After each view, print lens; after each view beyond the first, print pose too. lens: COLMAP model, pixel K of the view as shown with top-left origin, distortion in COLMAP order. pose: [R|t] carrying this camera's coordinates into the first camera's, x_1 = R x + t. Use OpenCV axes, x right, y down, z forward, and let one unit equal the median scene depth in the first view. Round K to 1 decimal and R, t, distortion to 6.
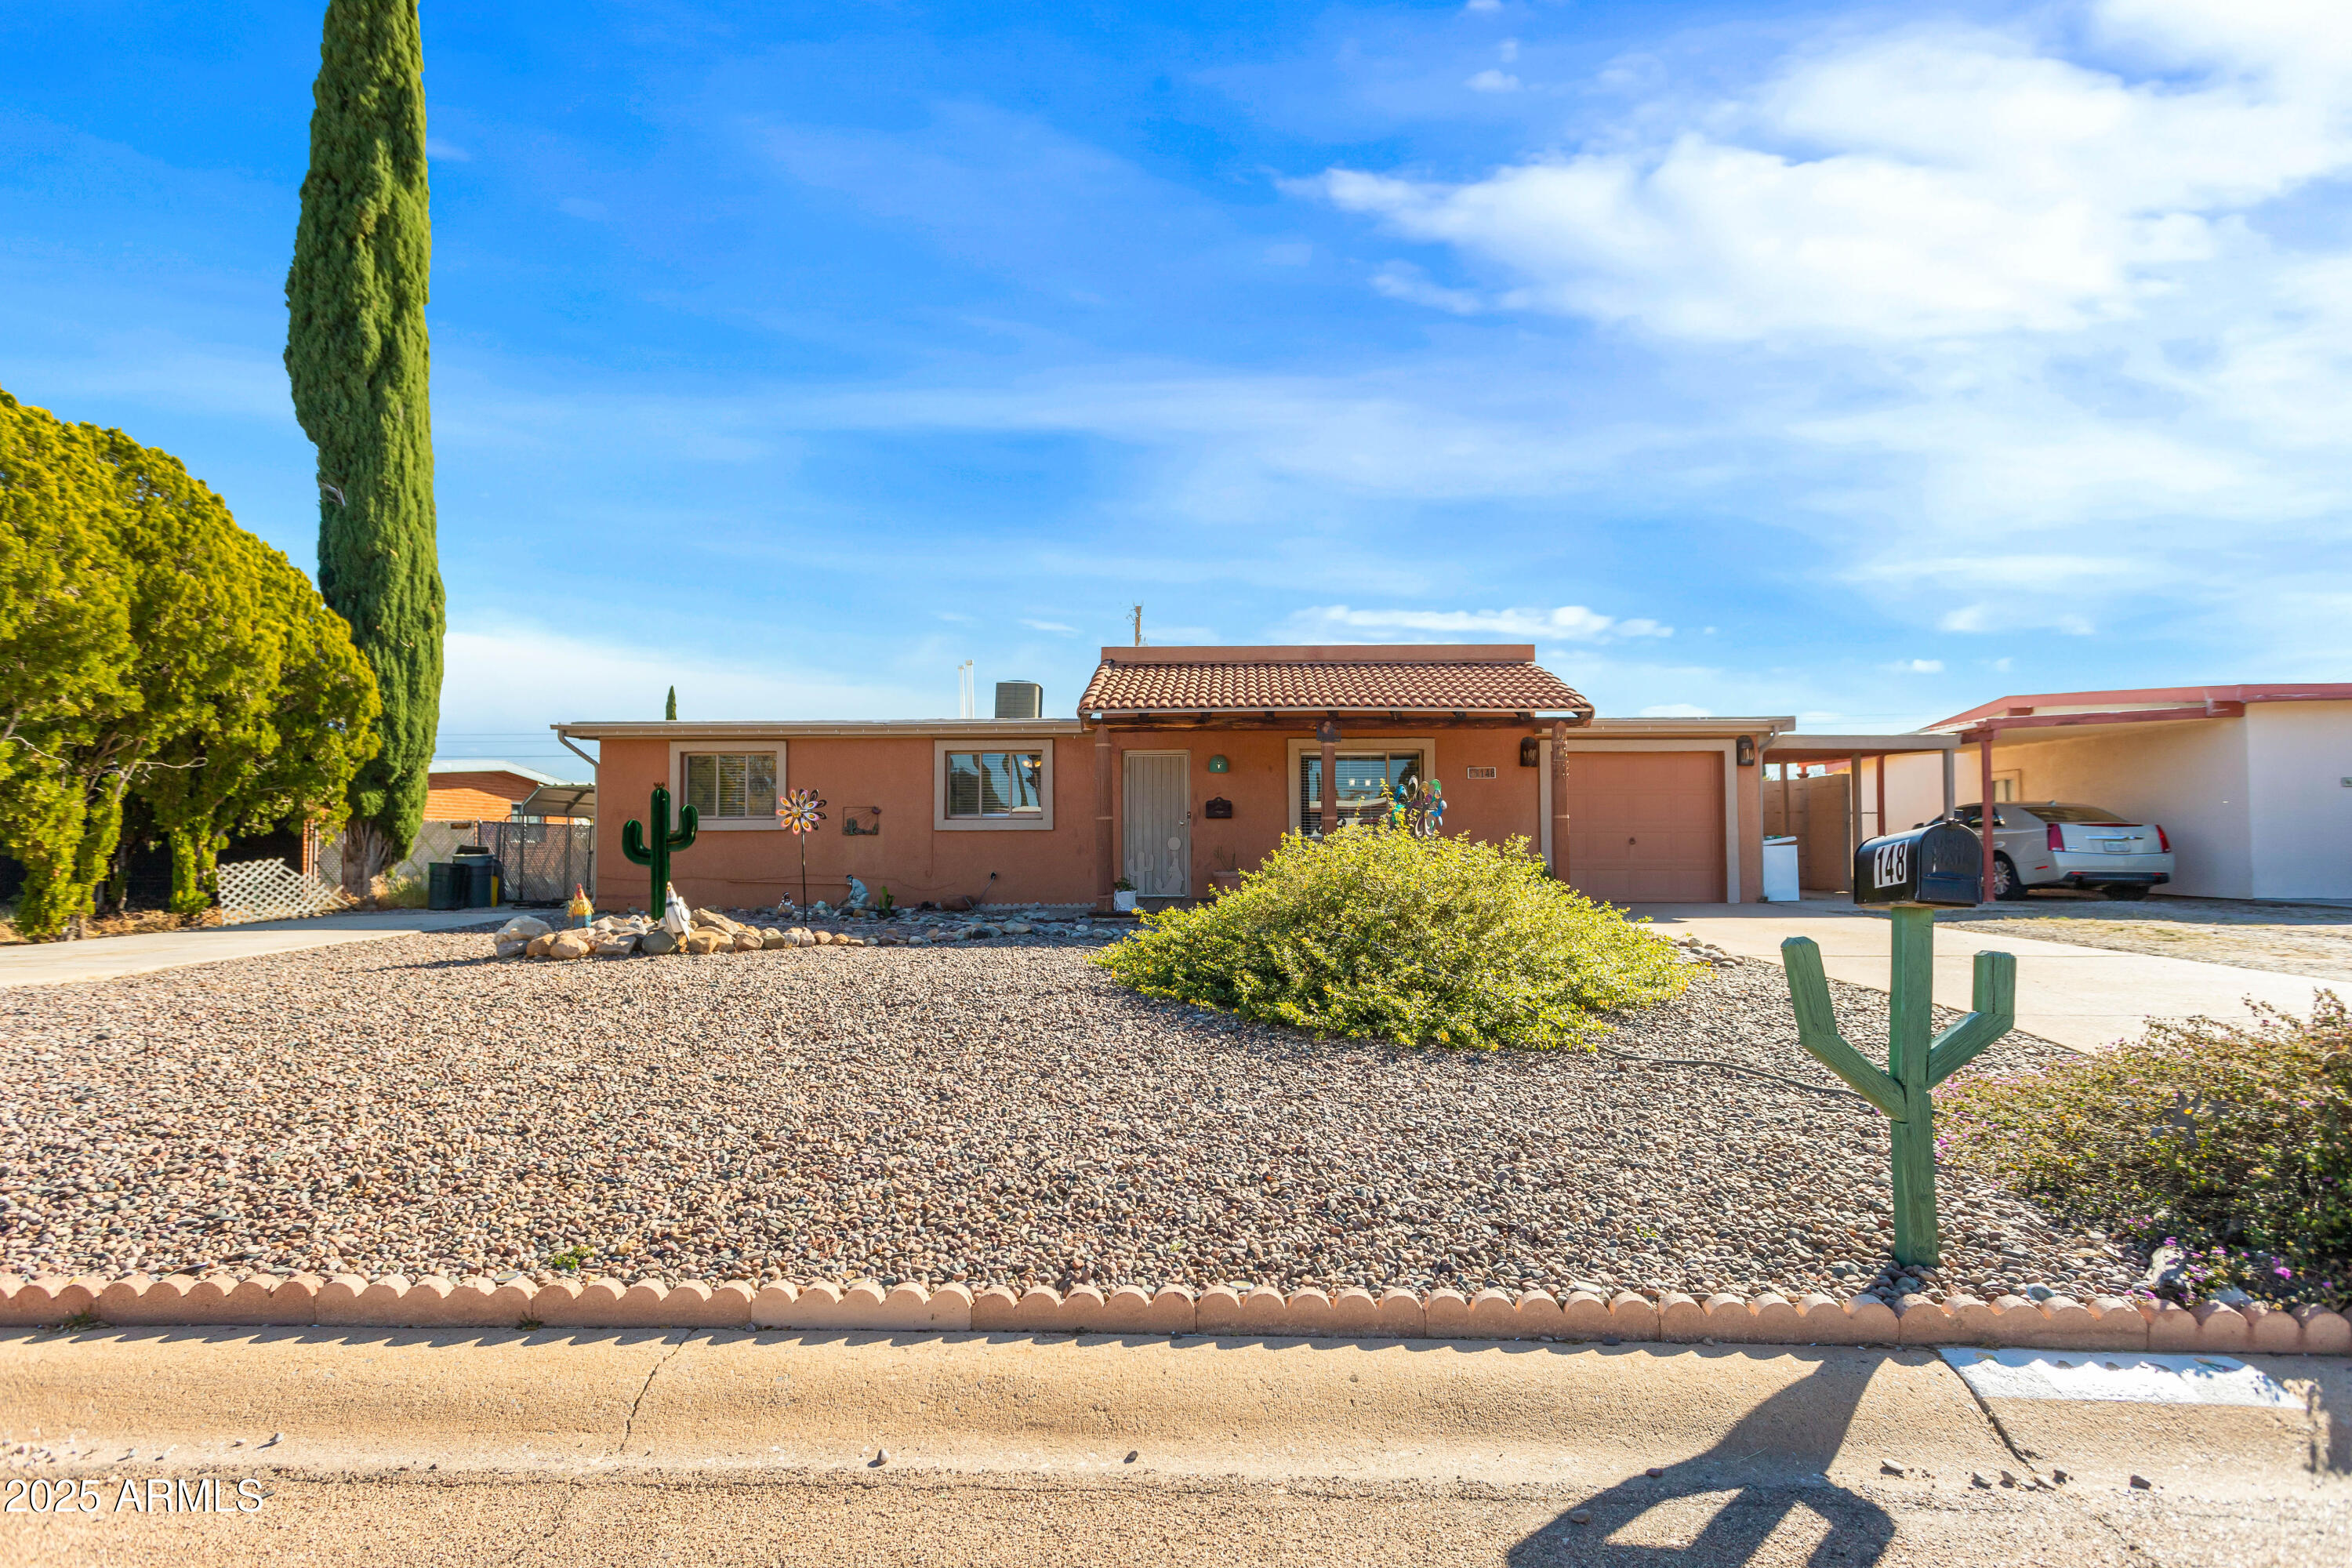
lens RADIAL K [[1177.2, 0, 1179.6], [0, 1177.2, 815.0], [0, 0, 1]] dist [0.001862, -0.000490]
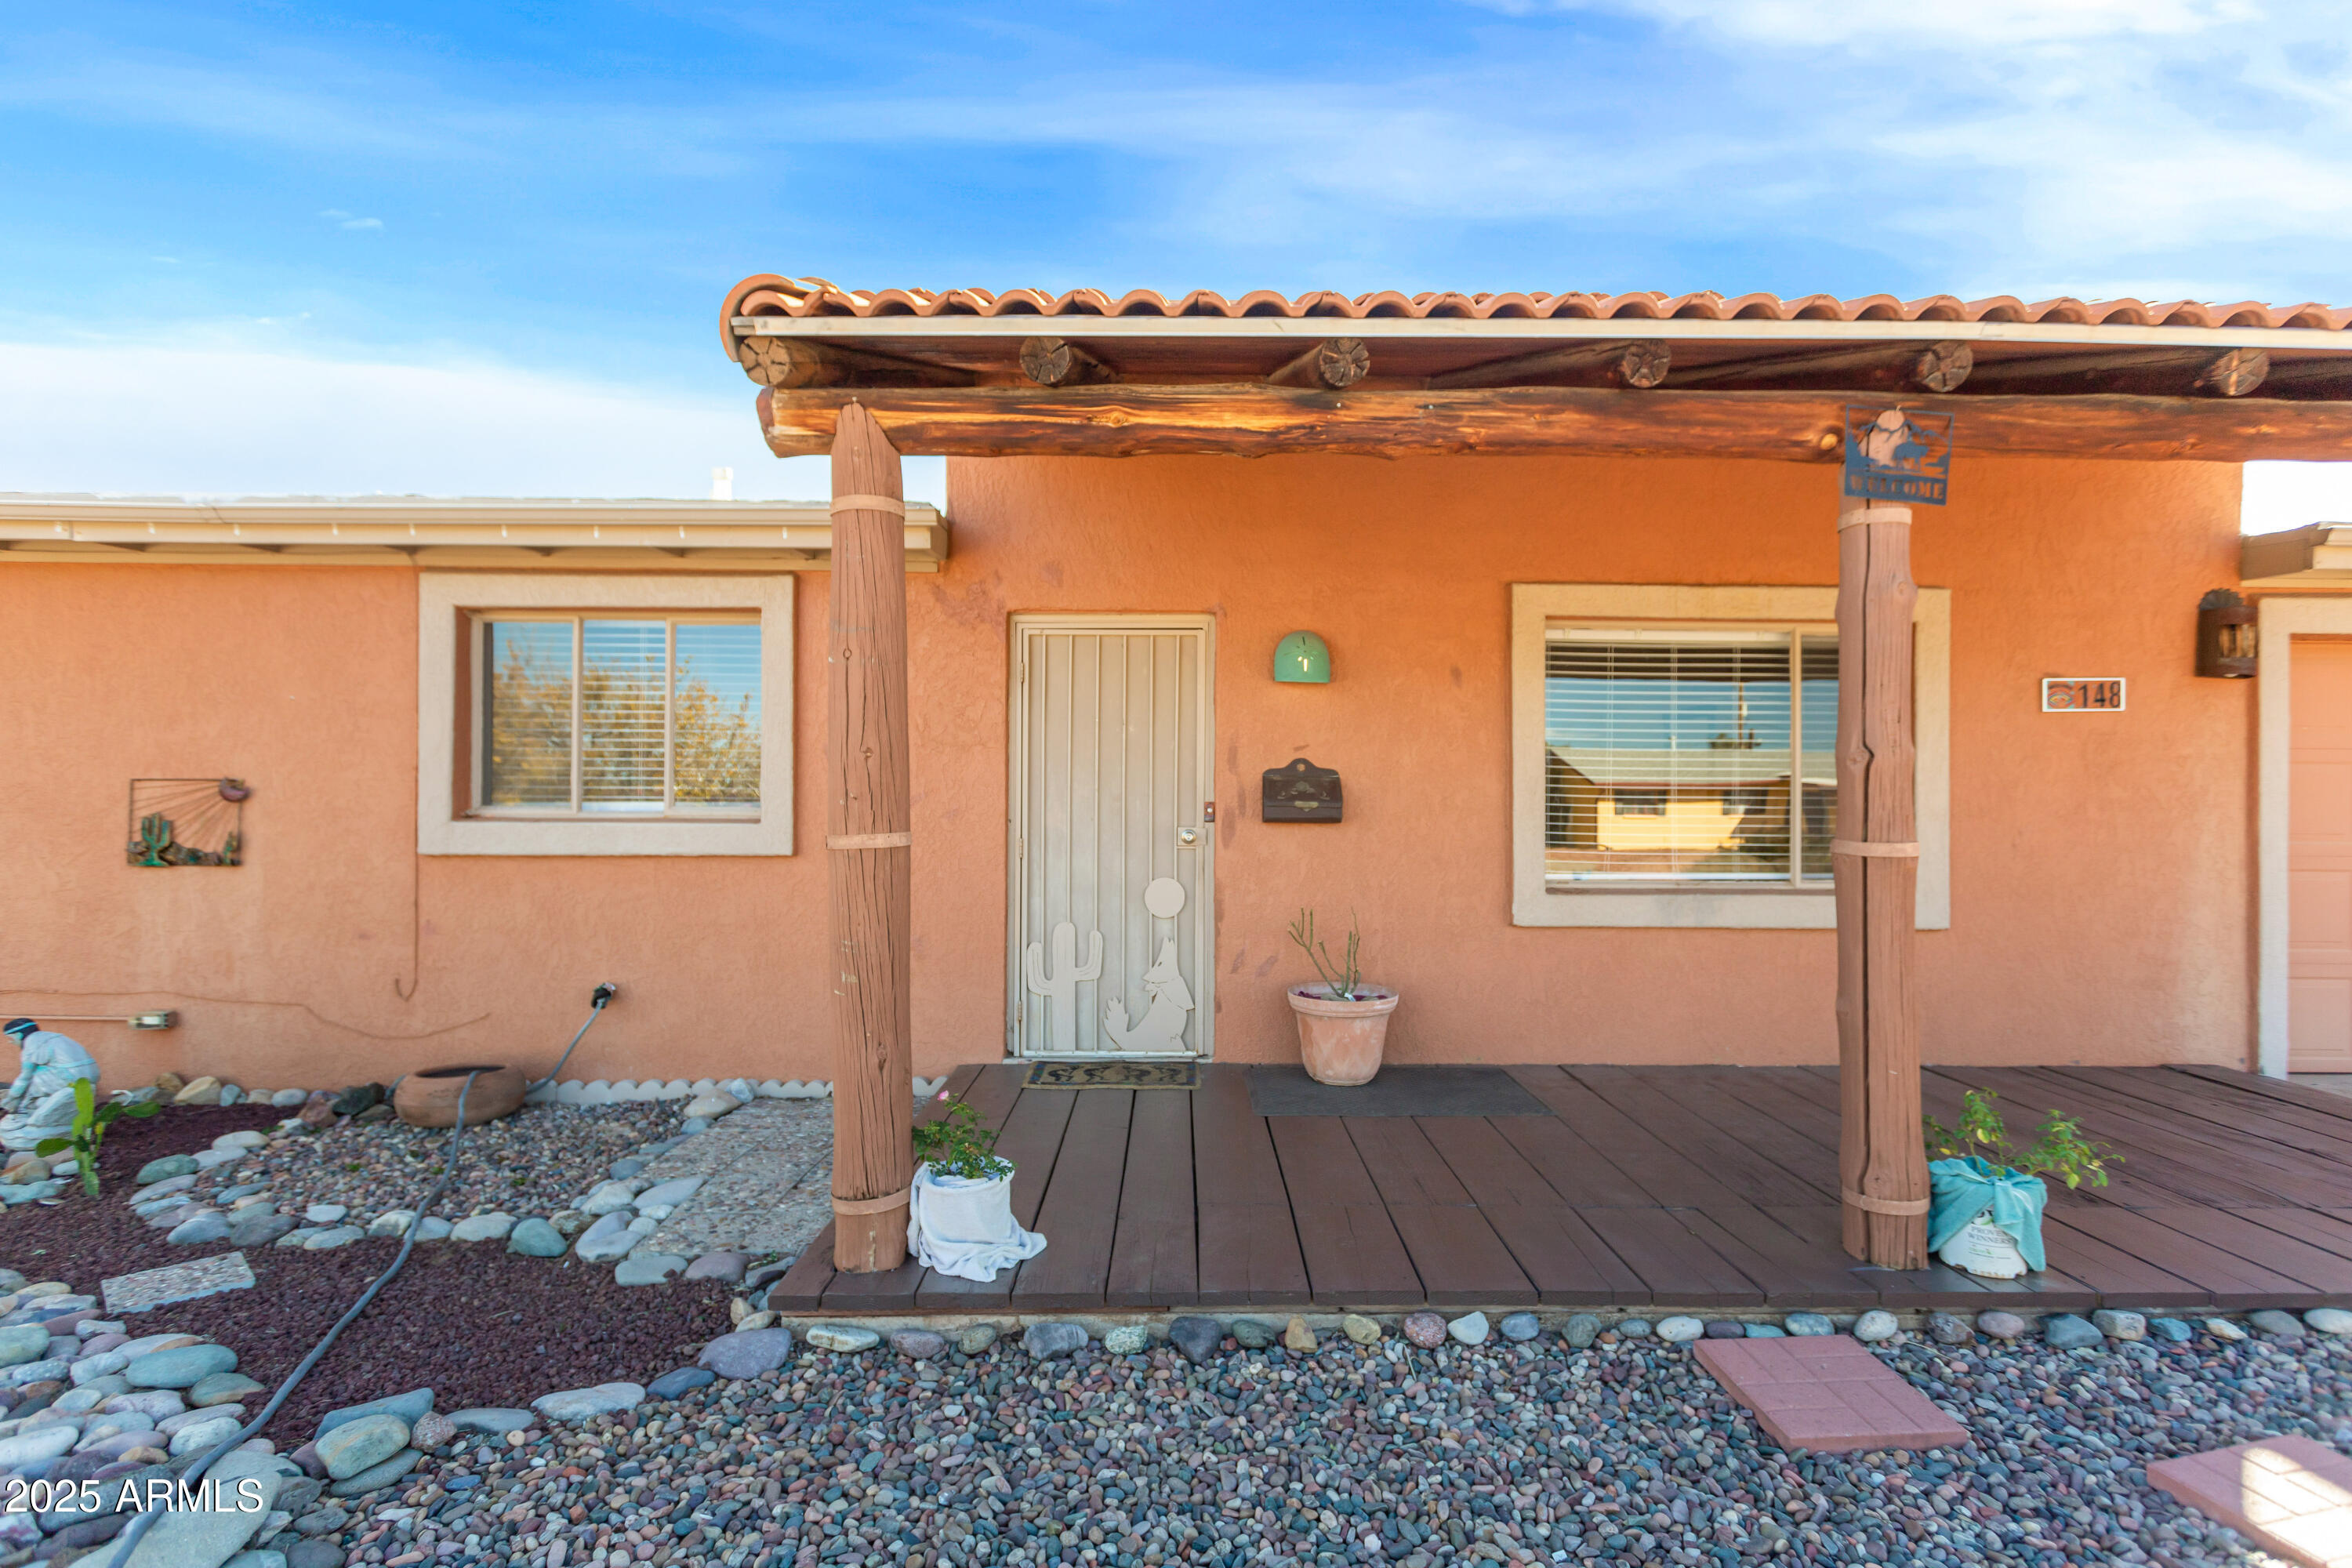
lens RADIAL K [[1177.2, 0, 1179.6], [0, 1177.2, 815.0], [0, 0, 1]] dist [0.001862, -0.000490]
pose [[0.998223, 0.007182, 0.059151, -0.020000], [-0.008048, 0.999864, 0.014426, -0.003889], [-0.059040, -0.014876, 0.998145, 0.664198]]
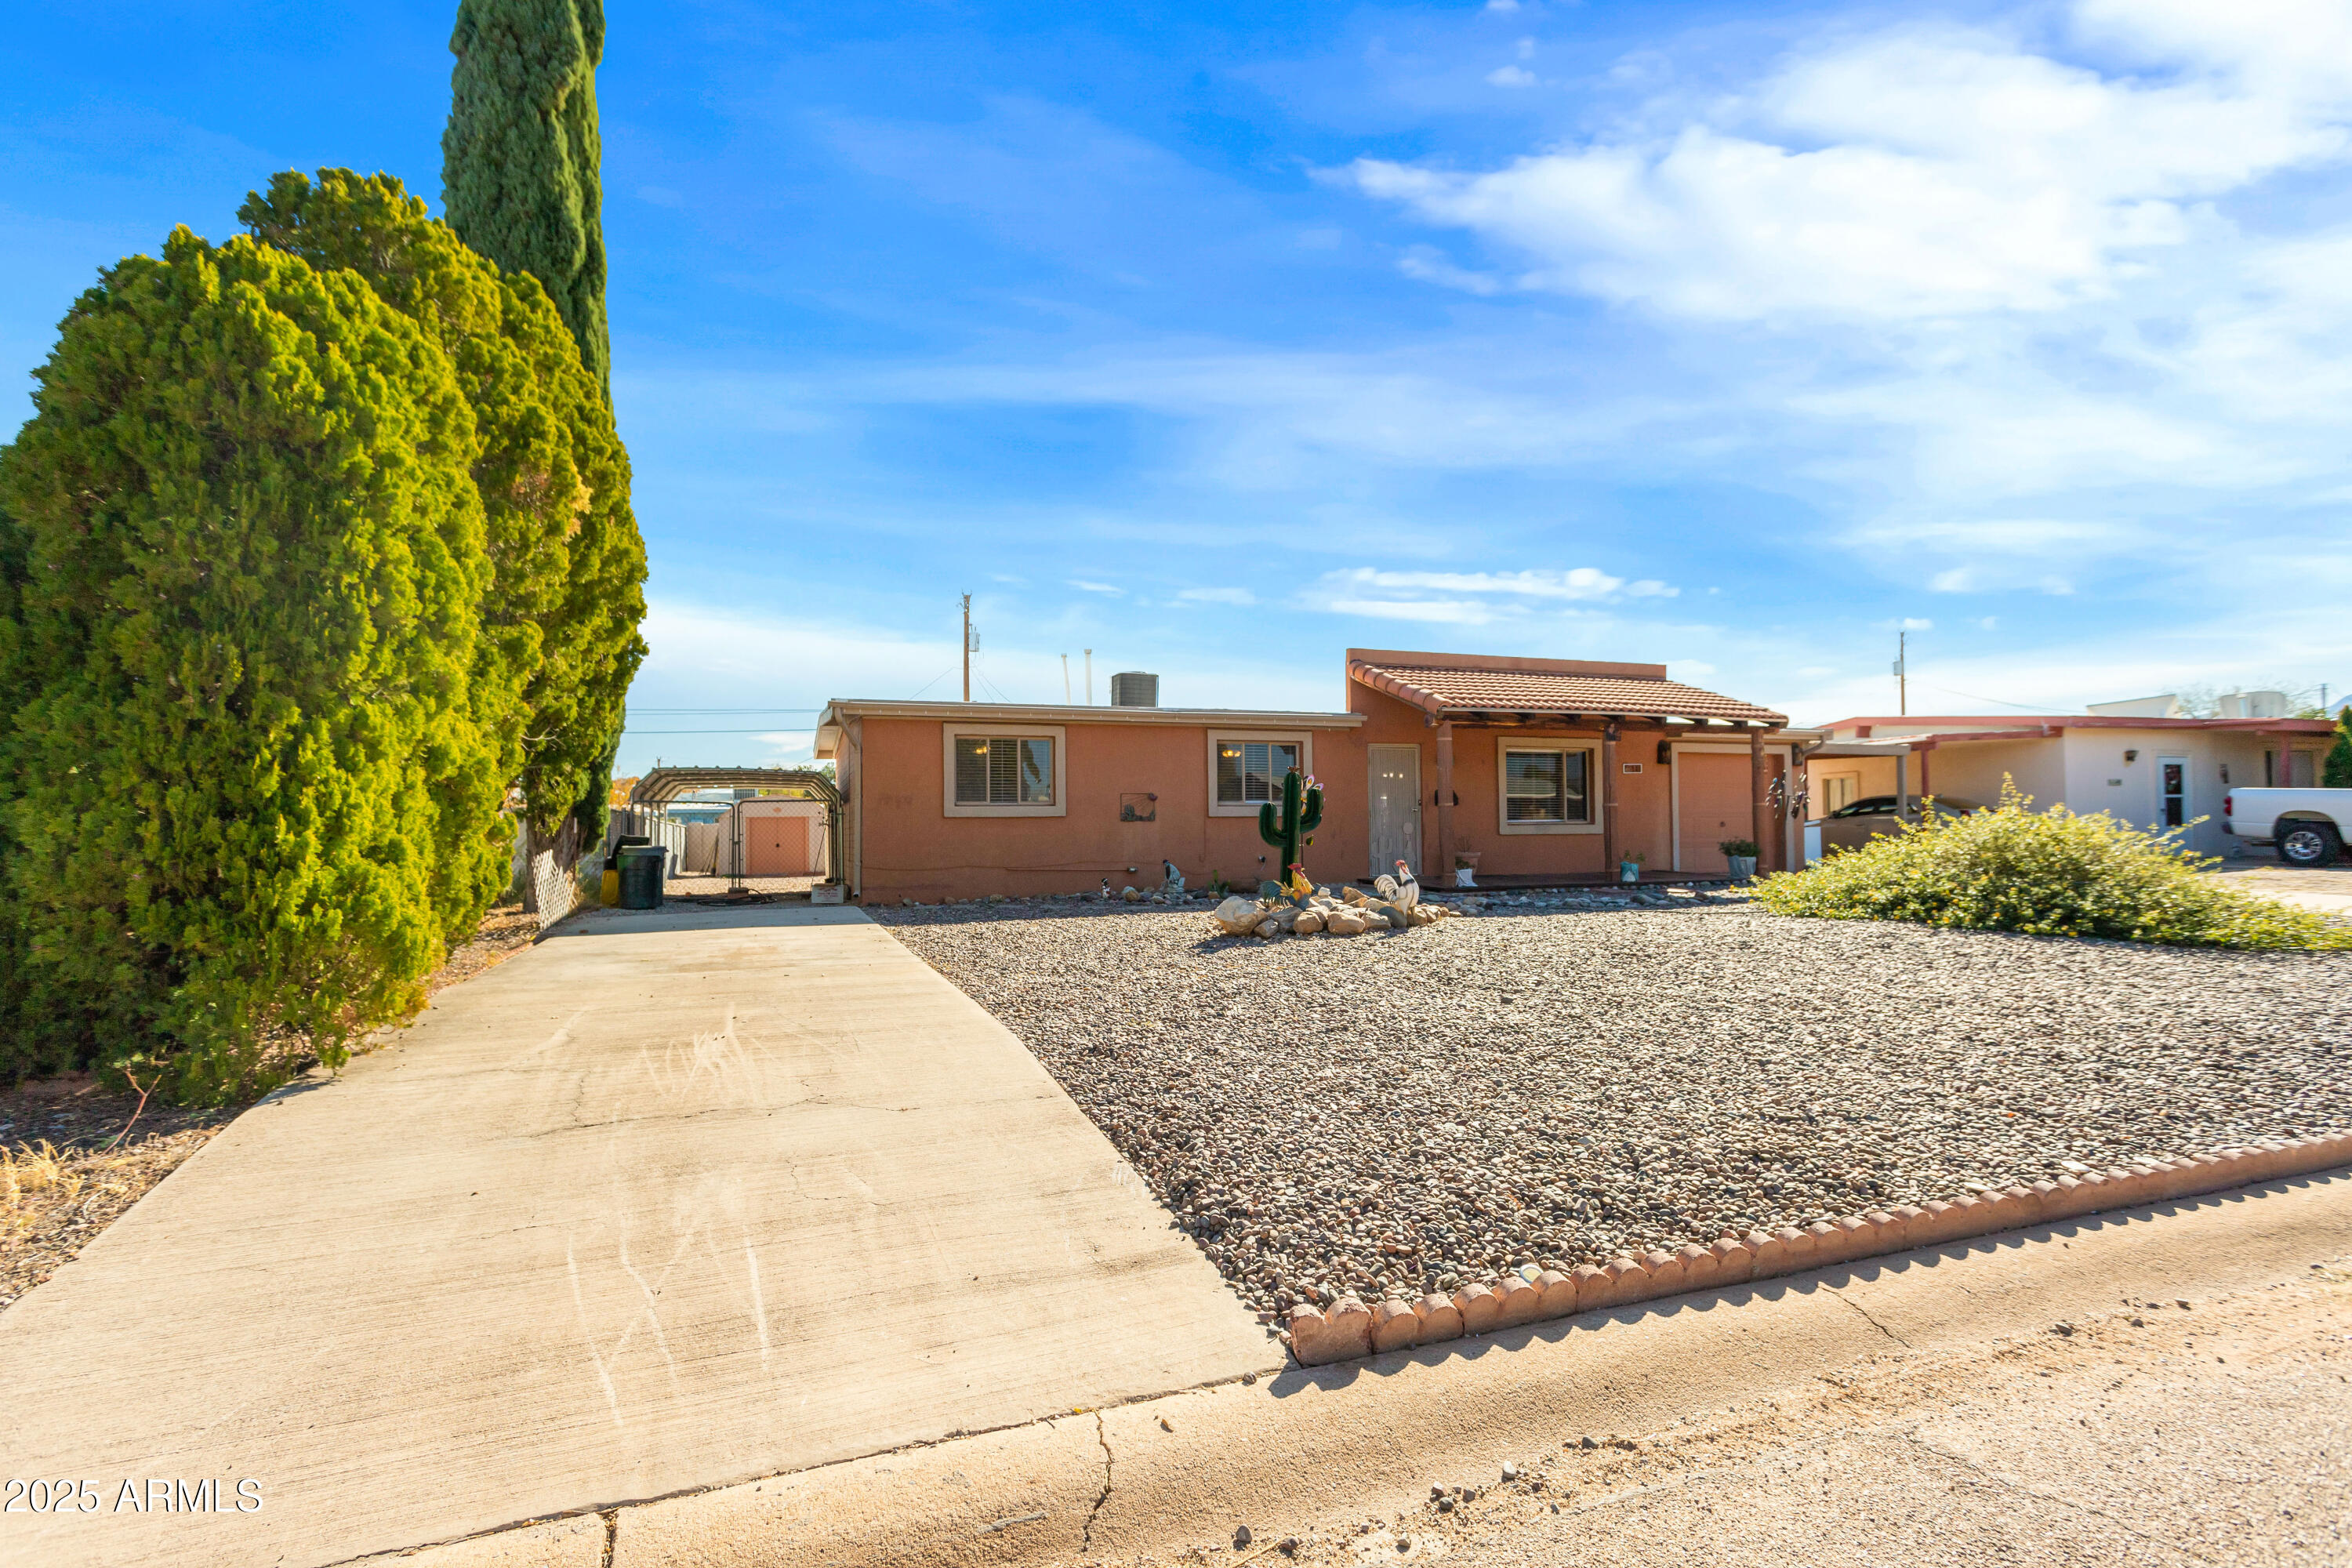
lens RADIAL K [[1177.2, 0, 1179.6], [0, 1177.2, 815.0], [0, 0, 1]] dist [0.001862, -0.000490]
pose [[0.925801, -0.001103, 0.378010, -0.619388], [-0.000824, 0.999987, 0.004936, 0.006504], [-0.378010, -0.004881, 0.925788, 0.052317]]
